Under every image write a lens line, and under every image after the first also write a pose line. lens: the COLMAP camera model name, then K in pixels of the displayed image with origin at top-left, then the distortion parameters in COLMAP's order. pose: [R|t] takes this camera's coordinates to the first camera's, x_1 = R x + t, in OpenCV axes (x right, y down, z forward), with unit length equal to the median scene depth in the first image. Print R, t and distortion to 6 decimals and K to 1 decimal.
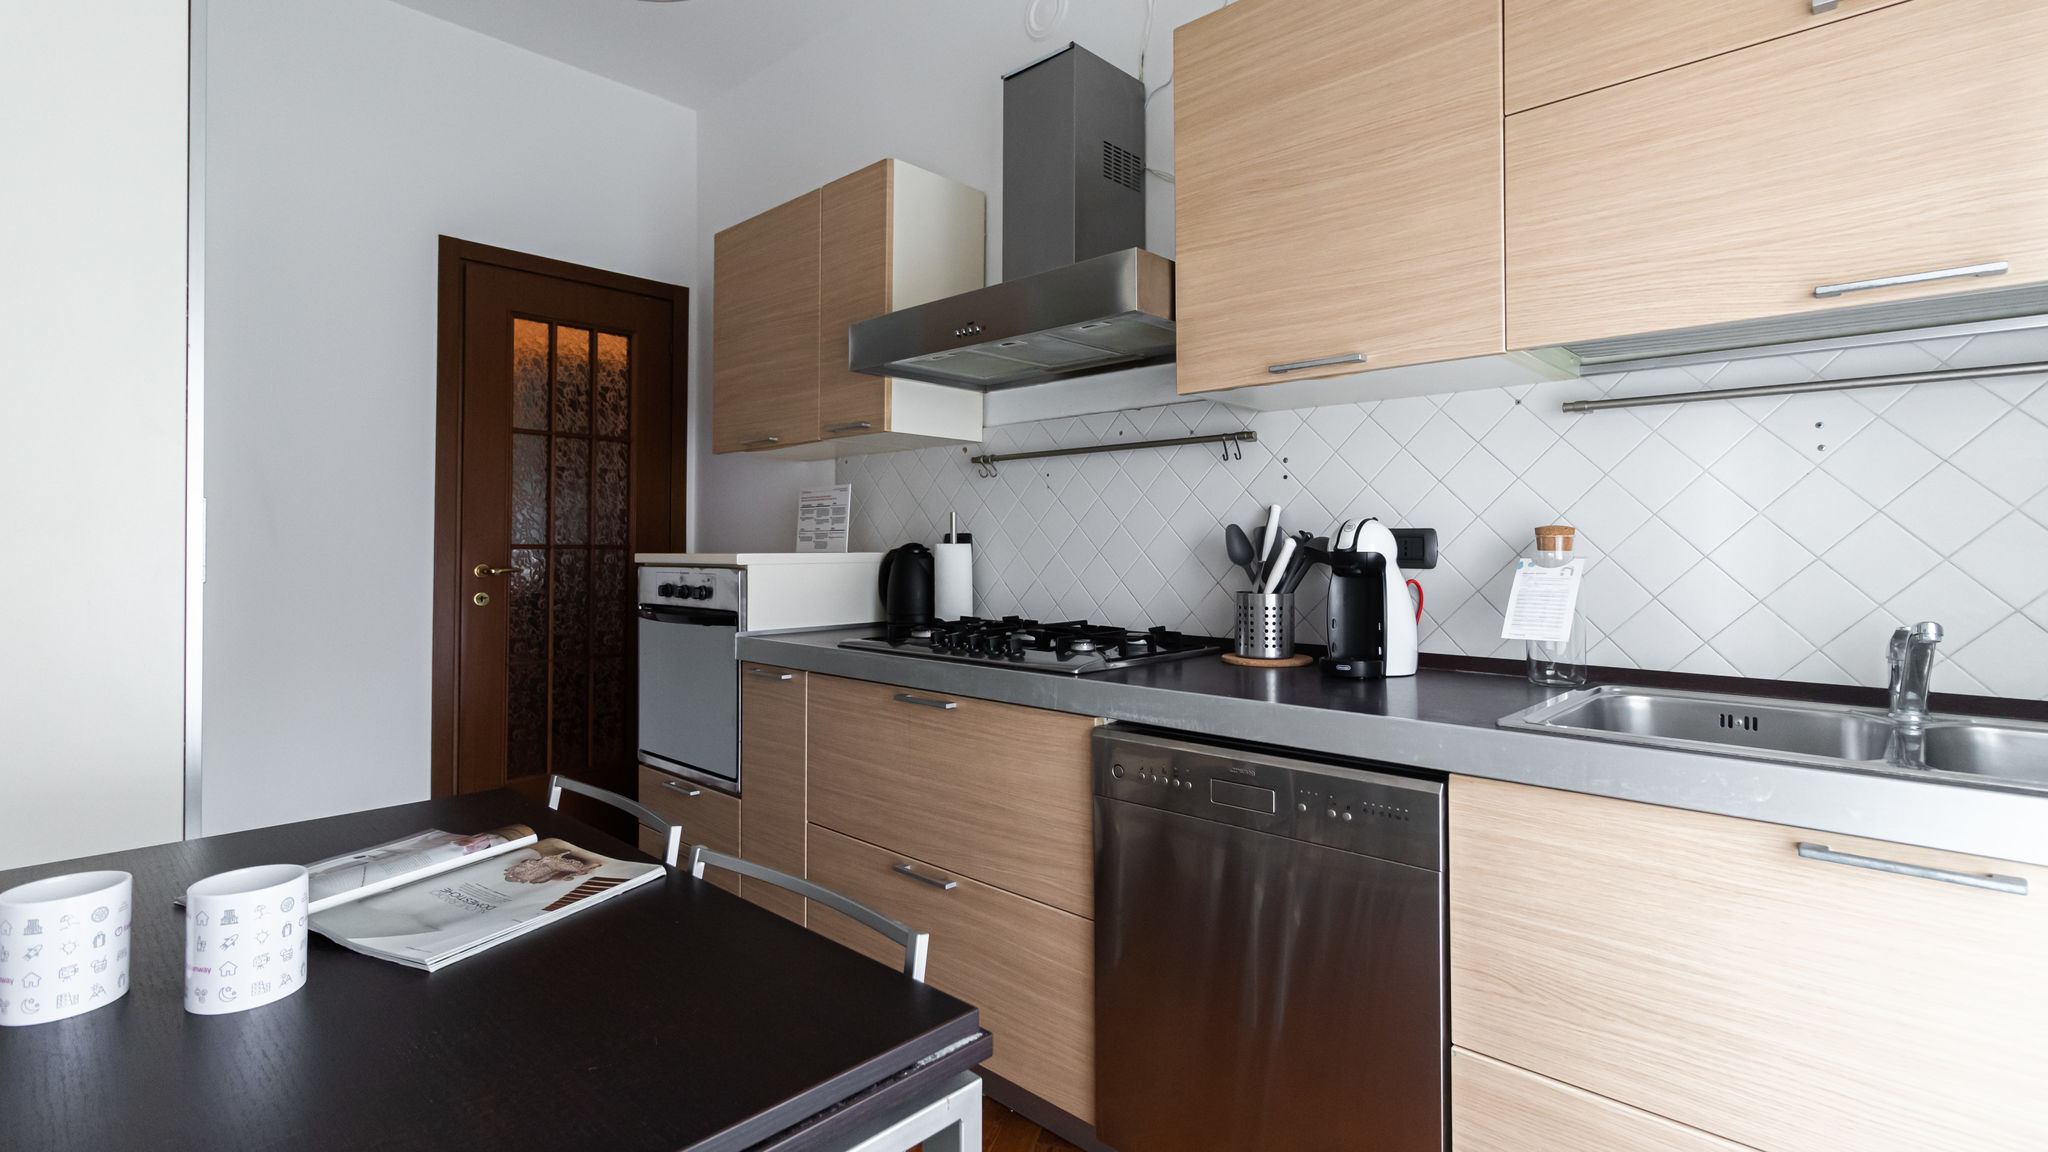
lens RADIAL K [[916.8, 0, 1018.4], [0, 916.8, 565.1], [0, 0, 1]] dist [0.008998, -0.000031]
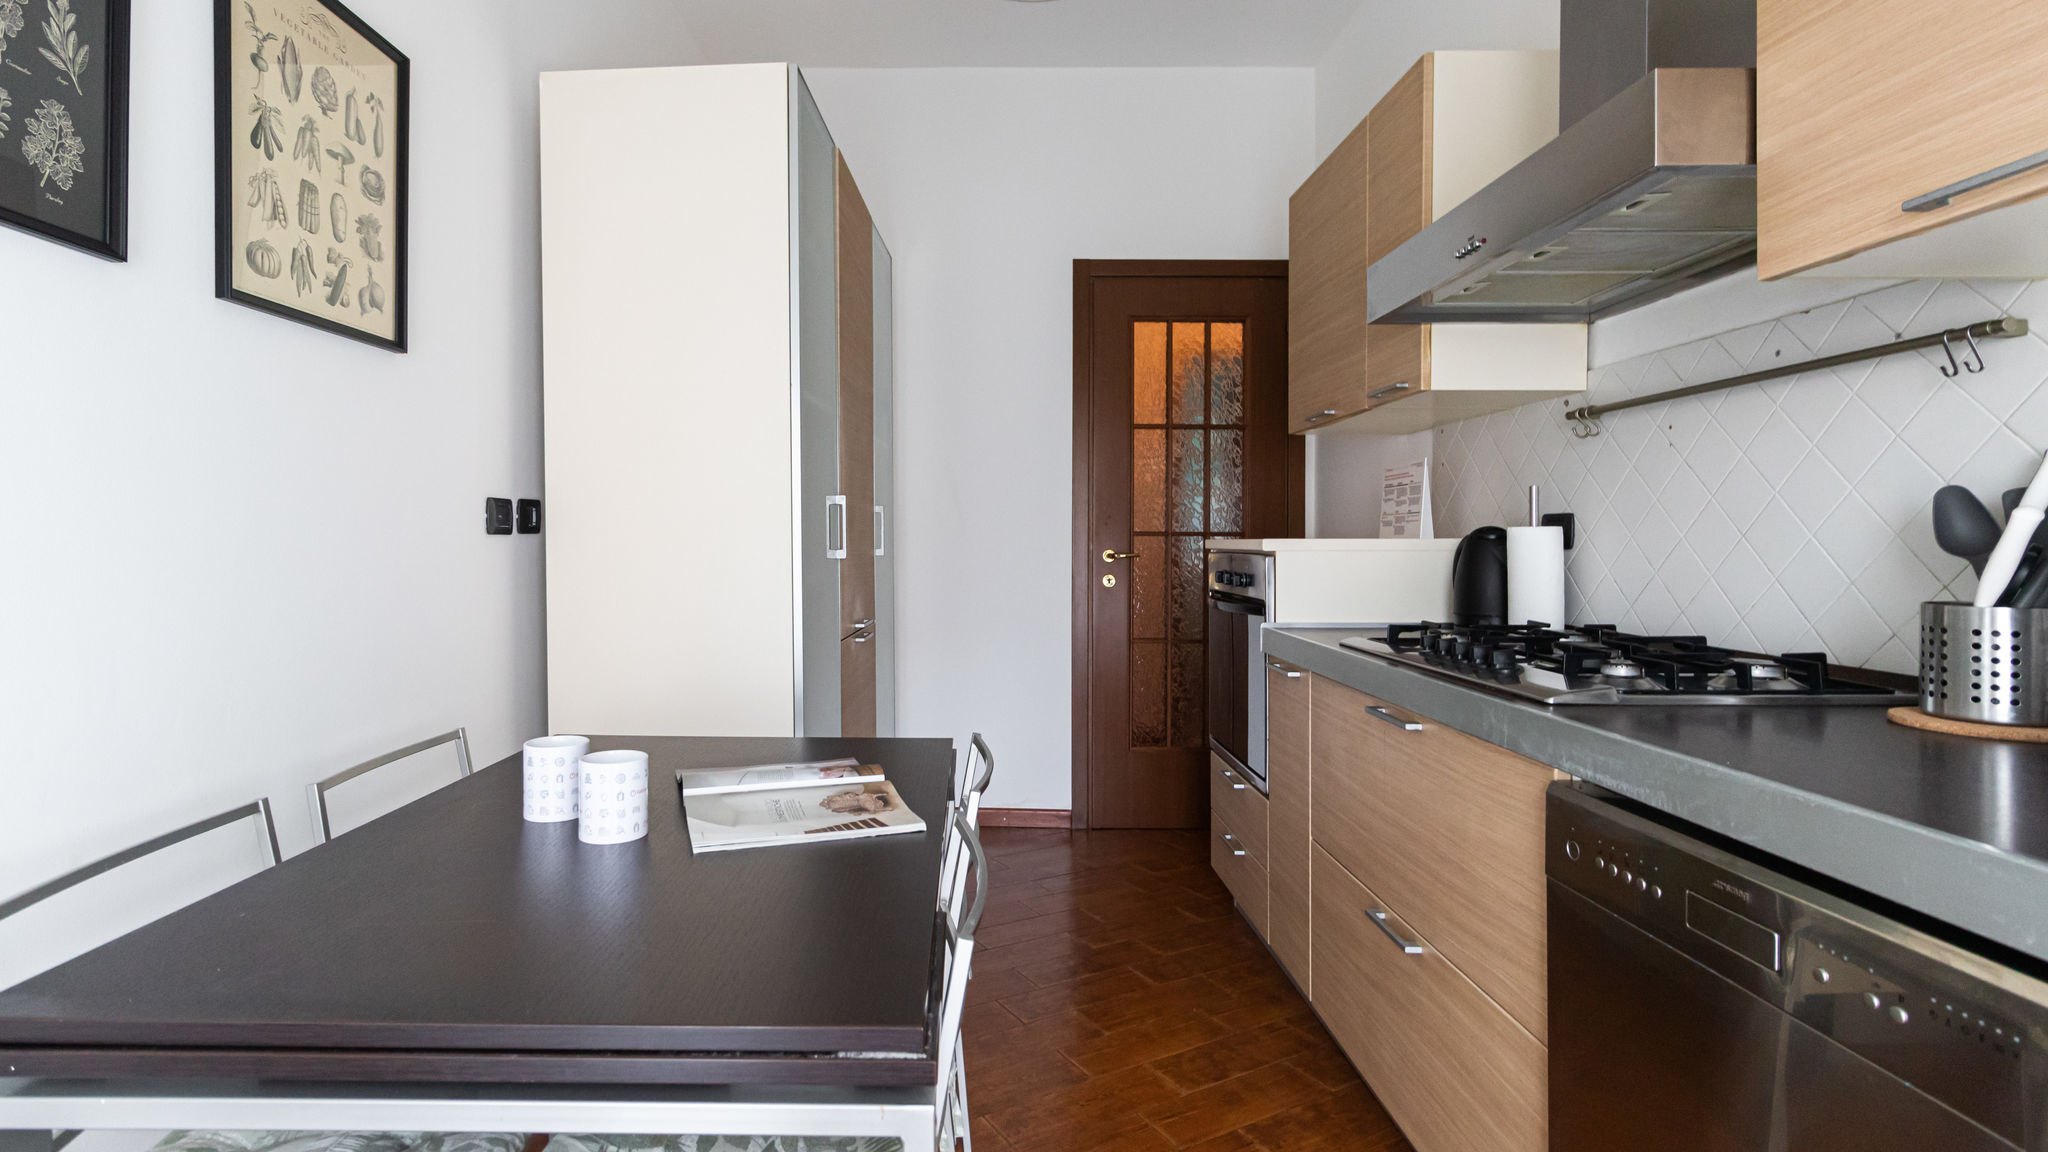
lens RADIAL K [[963.0, 0, 1013.4], [0, 963.0, 581.6], [0, 0, 1]] dist [0.004886, 0.002306]
pose [[0.704534, 0.032040, -0.708947, 0.230879], [-0.014574, 0.999423, 0.030685, 0.004807], [0.709521, -0.011287, 0.704594, 0.136363]]
